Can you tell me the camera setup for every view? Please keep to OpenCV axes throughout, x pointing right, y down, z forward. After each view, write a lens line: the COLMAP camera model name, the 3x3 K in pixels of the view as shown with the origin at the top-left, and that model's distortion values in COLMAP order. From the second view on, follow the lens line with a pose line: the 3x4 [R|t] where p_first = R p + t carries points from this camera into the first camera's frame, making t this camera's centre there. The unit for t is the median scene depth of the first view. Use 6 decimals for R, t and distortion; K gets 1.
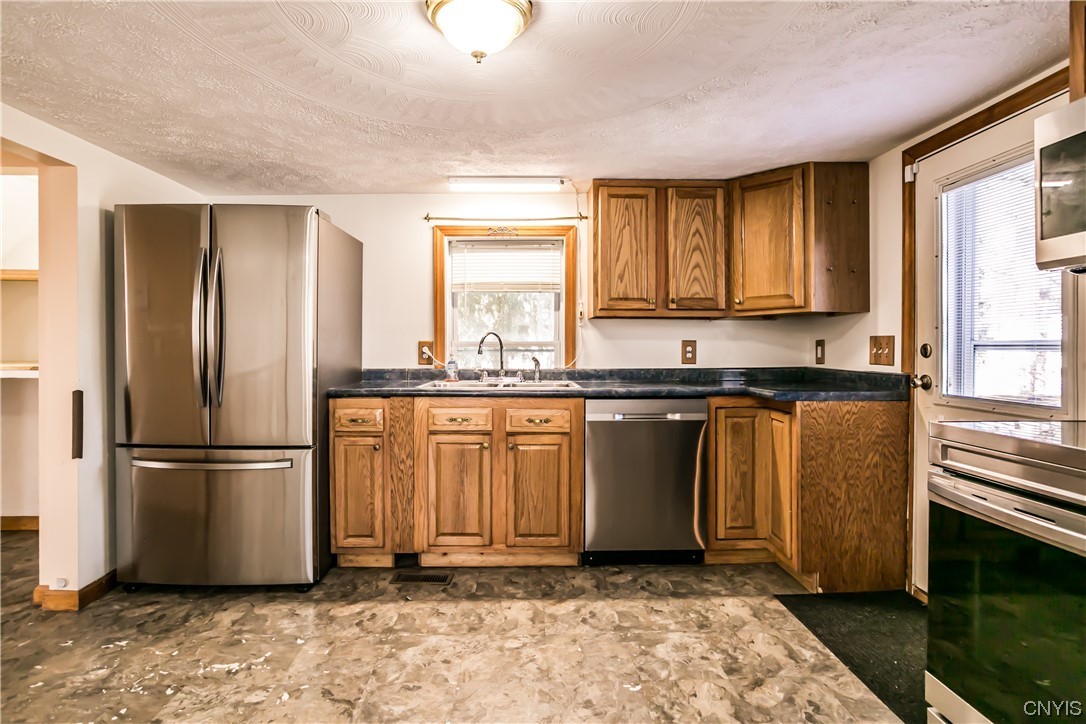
lens RADIAL K [[551.8, 0, 538.4], [0, 551.8, 347.7], [0, 0, 1]] dist [-0.053654, 0.034284]
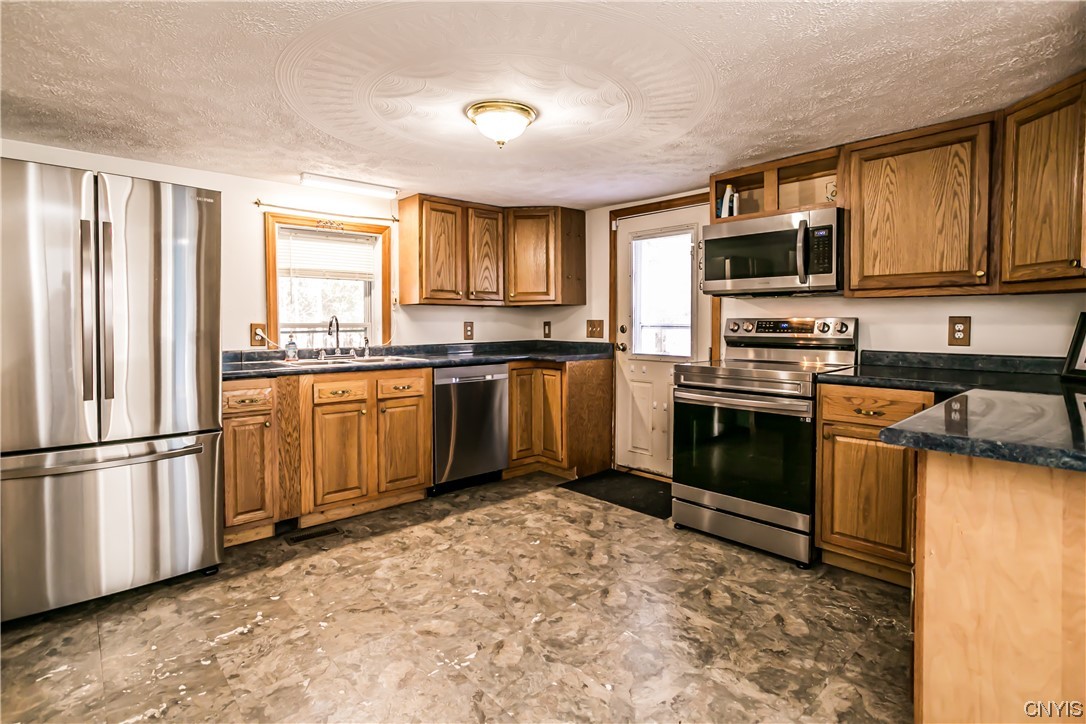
lens RADIAL K [[542.1, 0, 546.2], [0, 542.1, 337.6], [0, 0, 1]] dist [-0.041953, 0.033461]
pose [[0.749892, -0.019505, 0.661273, -0.569047], [0.001260, 0.999606, 0.028057, -0.015015], [-0.661559, -0.020207, 0.749621, -0.134964]]
